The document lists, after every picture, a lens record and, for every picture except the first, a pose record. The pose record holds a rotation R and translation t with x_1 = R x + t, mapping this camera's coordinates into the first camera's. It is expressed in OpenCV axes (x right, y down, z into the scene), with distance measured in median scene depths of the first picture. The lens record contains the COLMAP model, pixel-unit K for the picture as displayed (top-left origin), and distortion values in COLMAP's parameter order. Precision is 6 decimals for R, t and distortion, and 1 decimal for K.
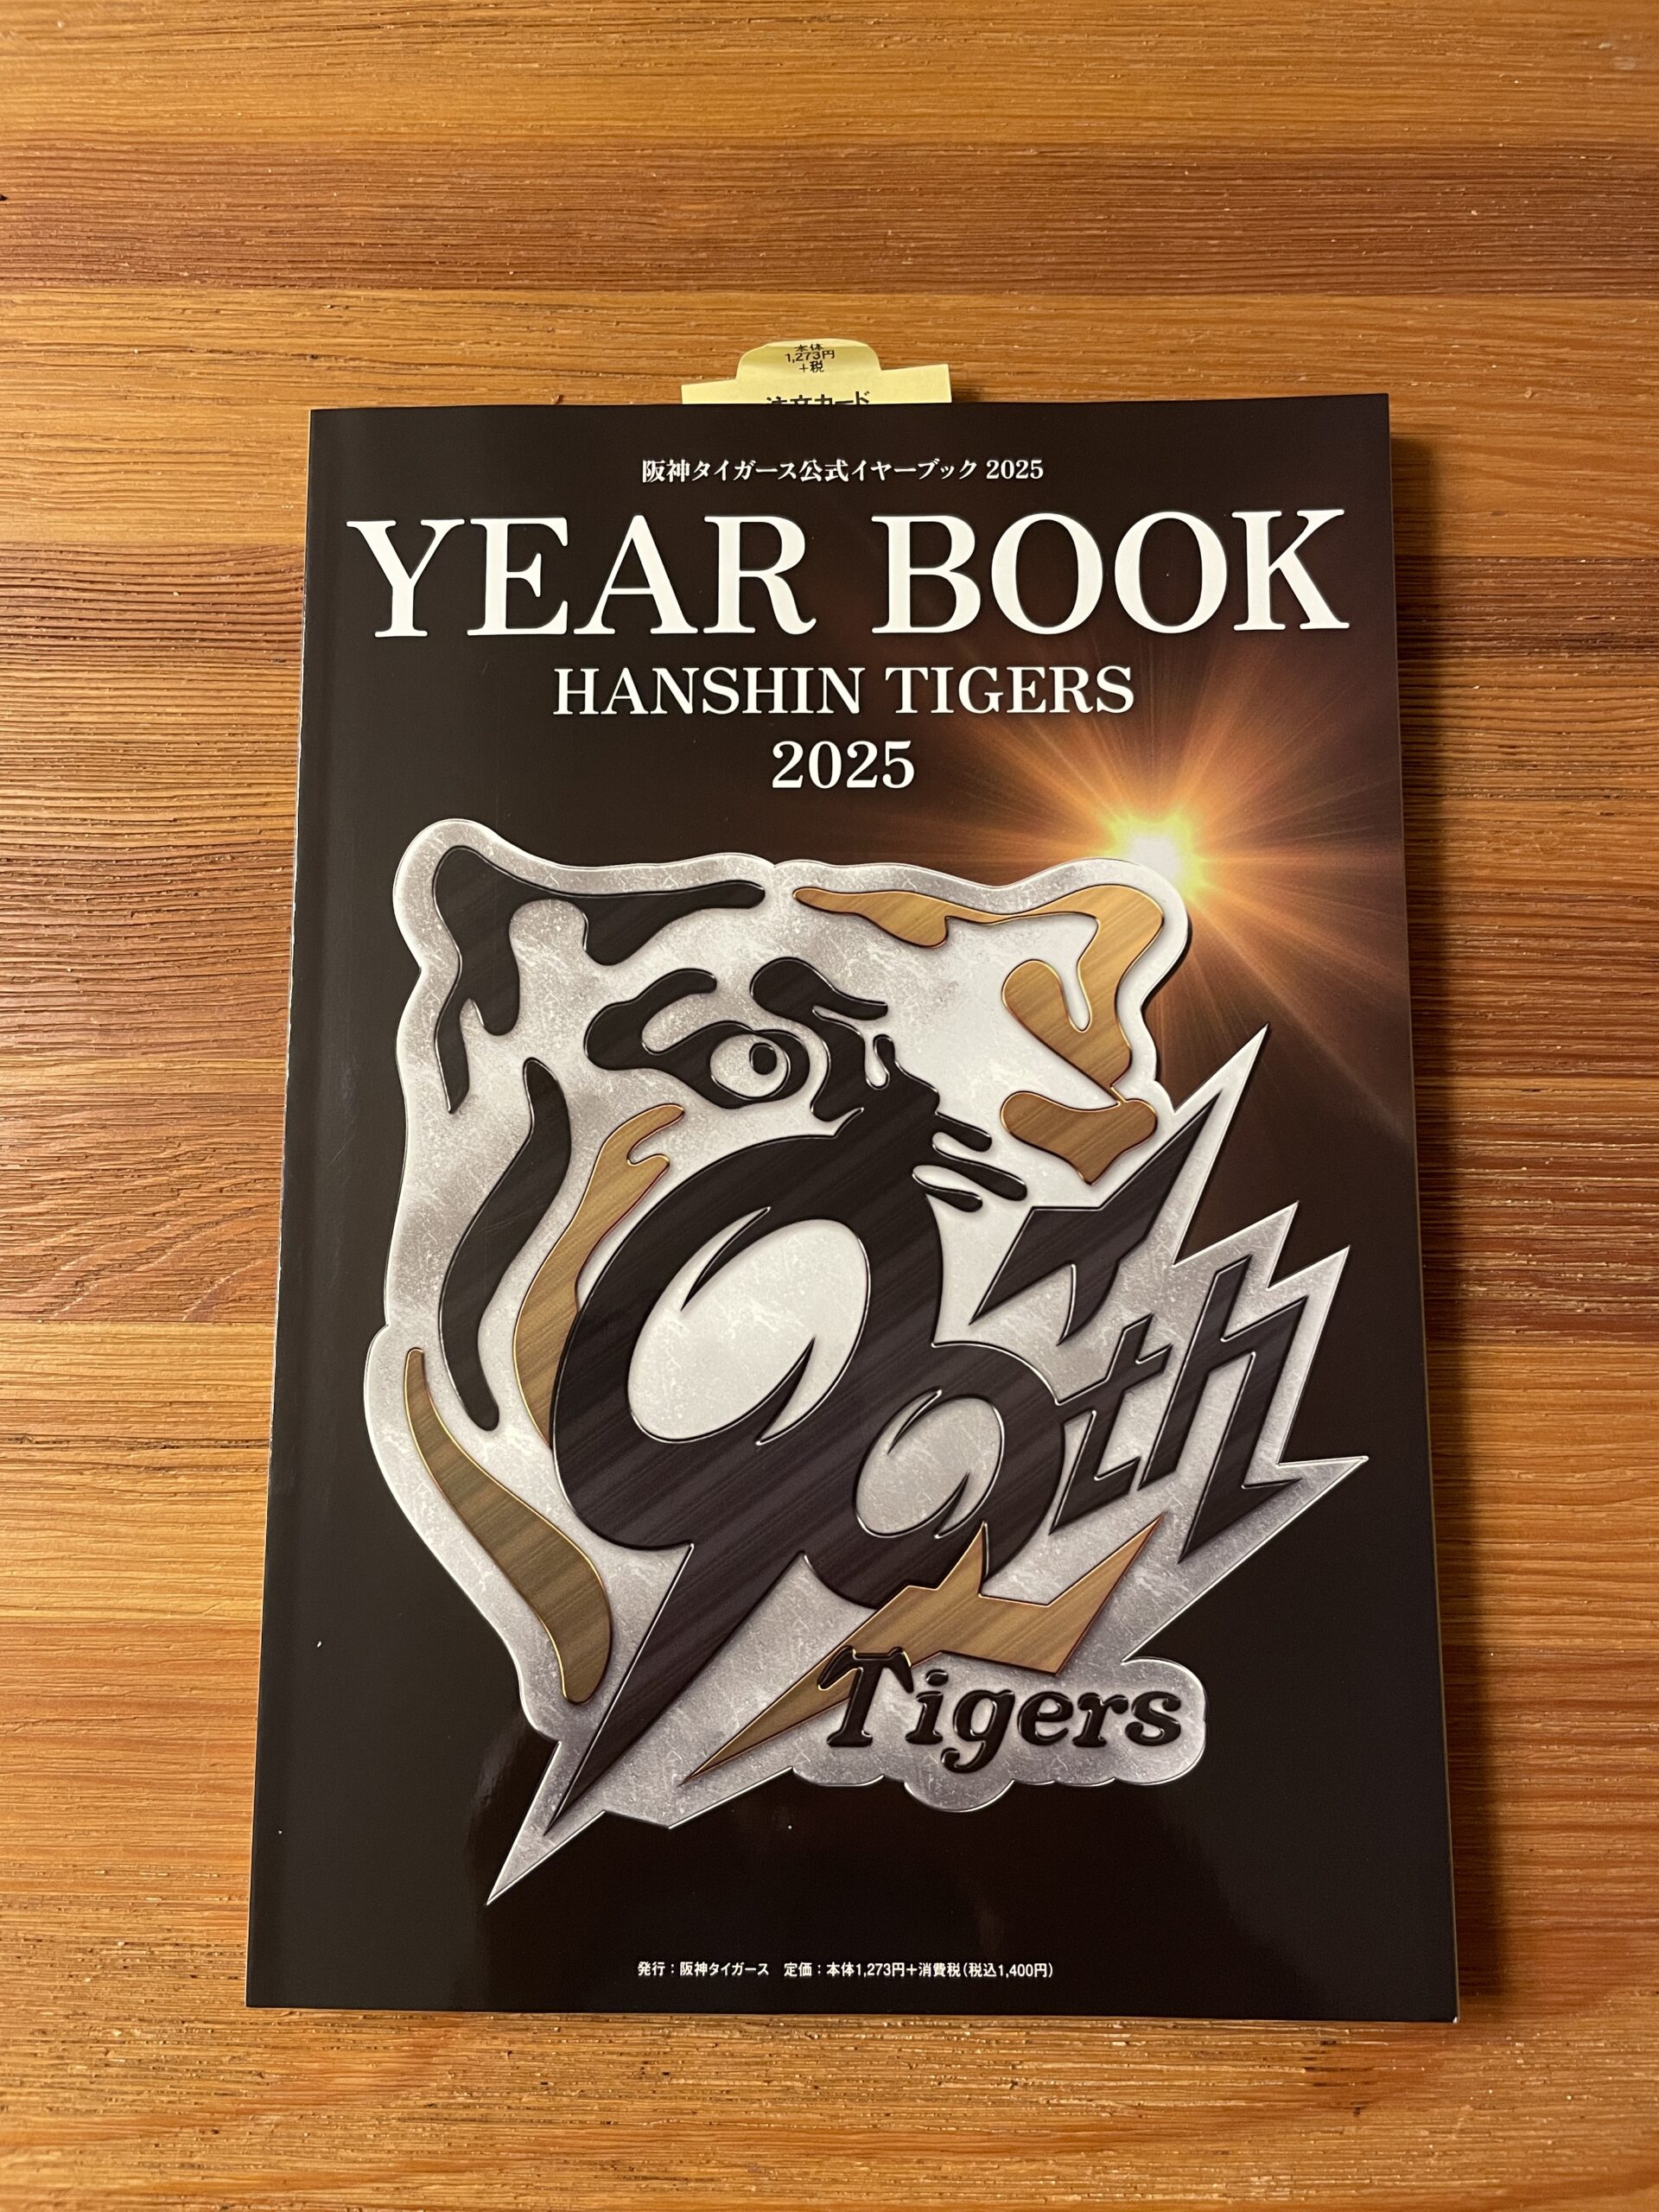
lens RADIAL K [[1671.6, 0, 830.1], [0, 1671.6, 1100.6], [0, 0, 1]] dist [0.060990, -0.005196]
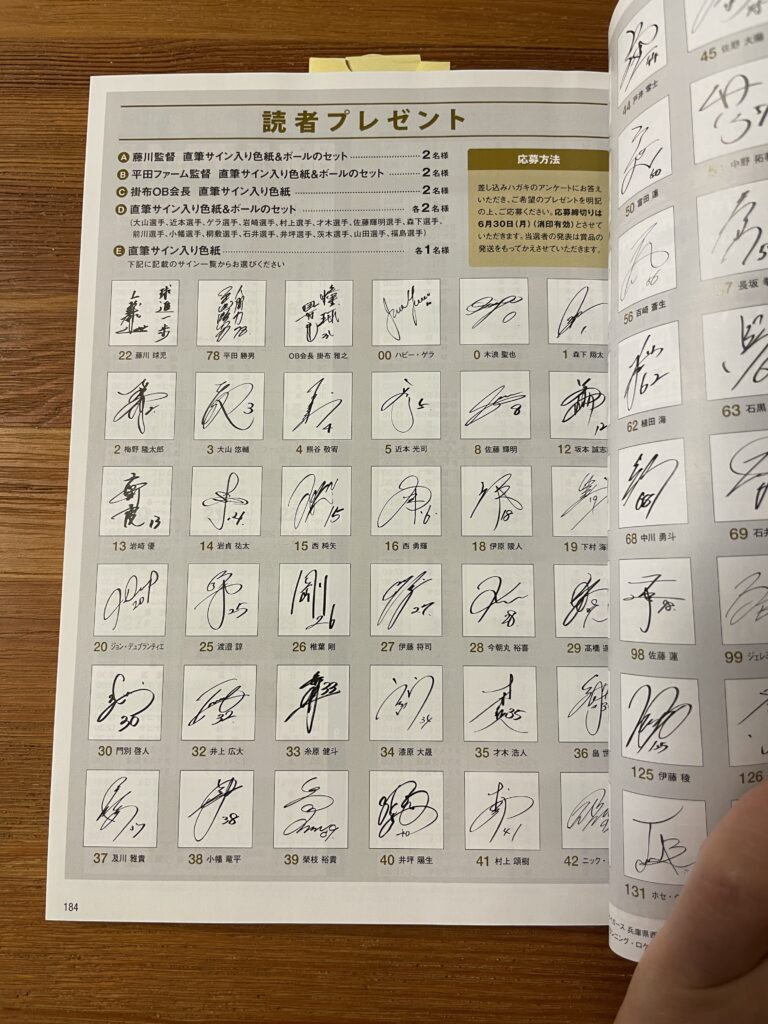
lens RADIAL K [[773.8, 0, 382.5], [0, 773.8, 511.0], [0, 0, 1]] dist [0.060990, -0.005196]
pose [[0.996157, -0.008453, -0.087176, -0.000260], [0.028178, 0.973343, 0.227615, 0.031095], [0.082928, -0.229197, 0.969841, 0.150441]]
